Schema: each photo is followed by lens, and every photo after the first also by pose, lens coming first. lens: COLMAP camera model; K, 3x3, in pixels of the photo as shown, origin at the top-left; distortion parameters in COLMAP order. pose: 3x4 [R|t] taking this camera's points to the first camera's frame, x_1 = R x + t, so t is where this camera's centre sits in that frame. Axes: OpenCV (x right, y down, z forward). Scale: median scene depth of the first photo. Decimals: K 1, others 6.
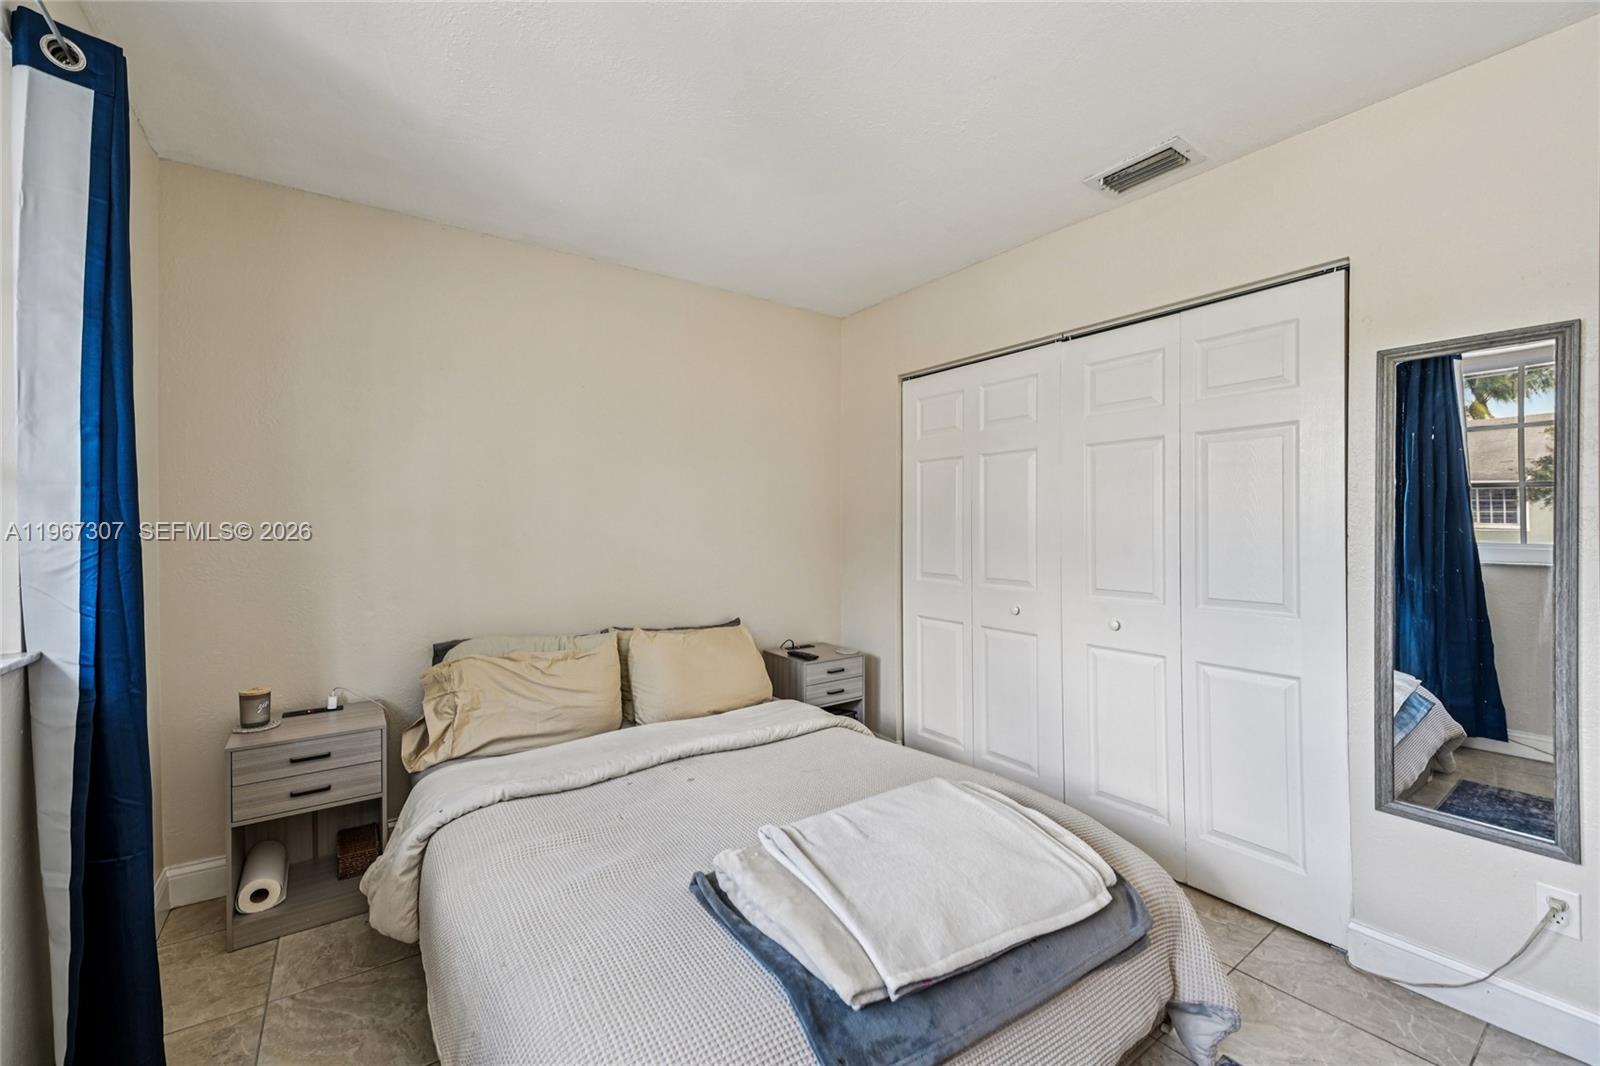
lens RADIAL K [[637.0, 0, 796.0], [0, 637.0, 527.9], [0, 0, 1]] dist [-0.011752, -0.000285]
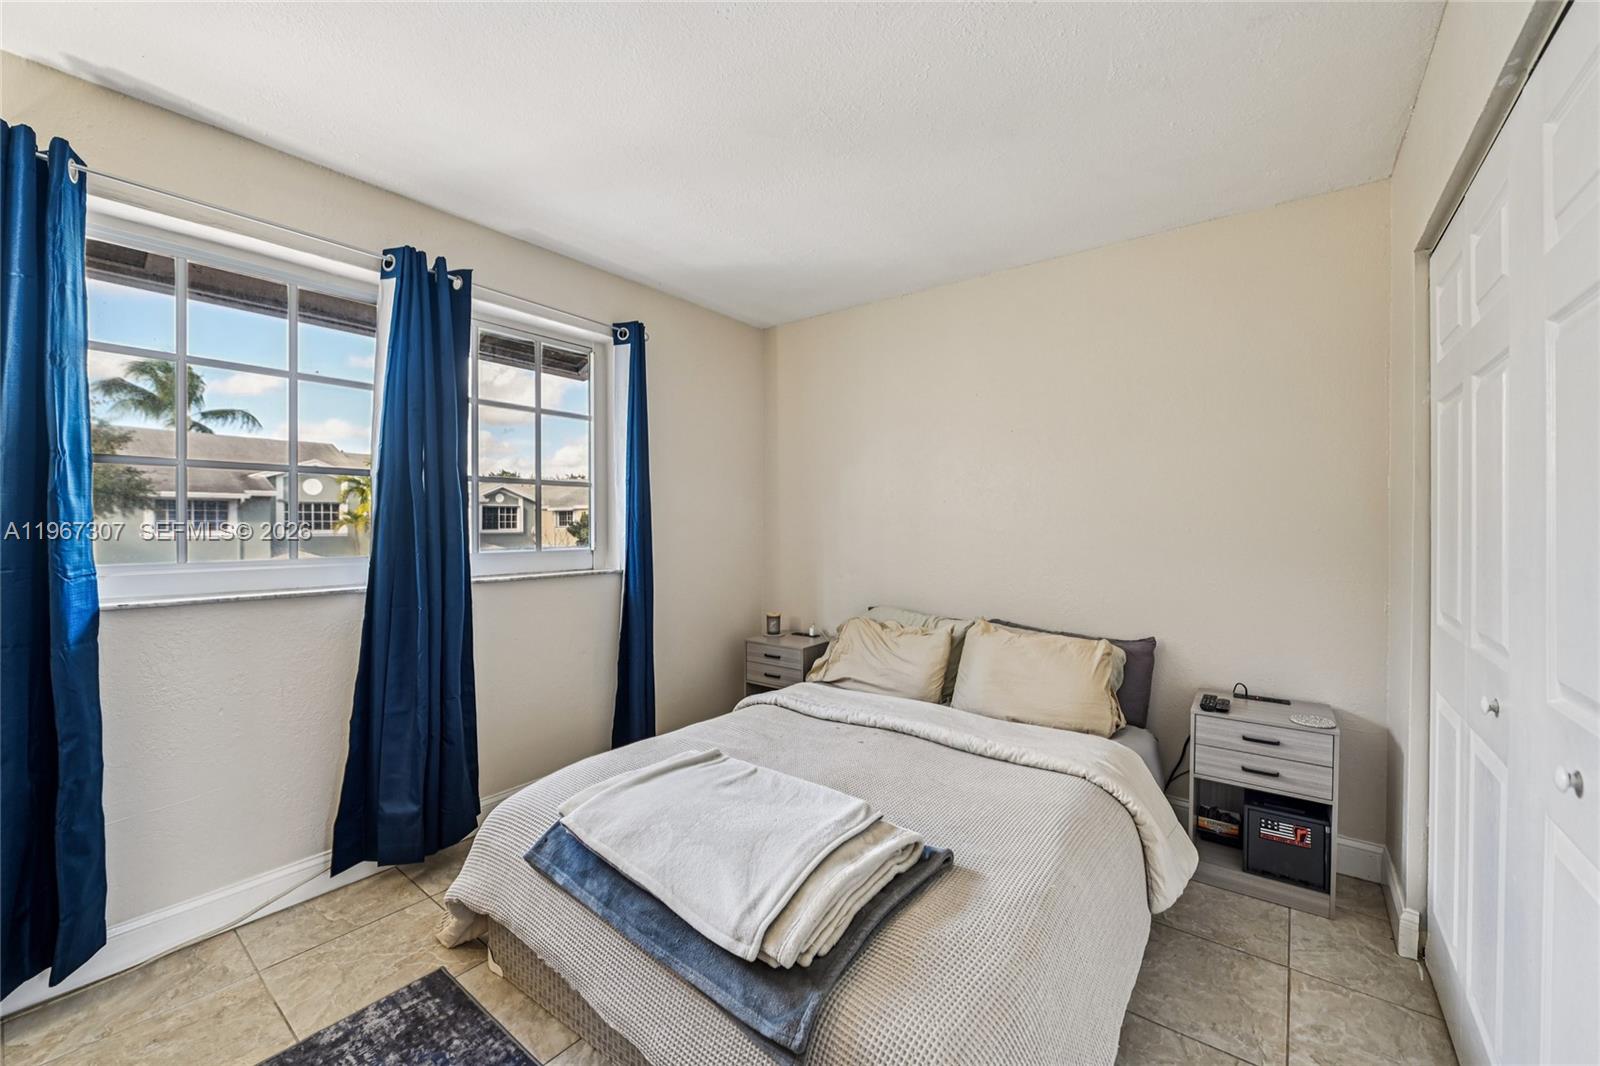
lens RADIAL K [[637.0, 0, 796.0], [0, 637.0, 527.9], [0, 0, 1]] dist [-0.011752, -0.000285]
pose [[0.298691, 0.013259, -0.954258, 0.831363], [-0.004127, 0.999912, 0.012601, -0.008396], [0.954341, 0.000174, 0.298719, 0.499261]]
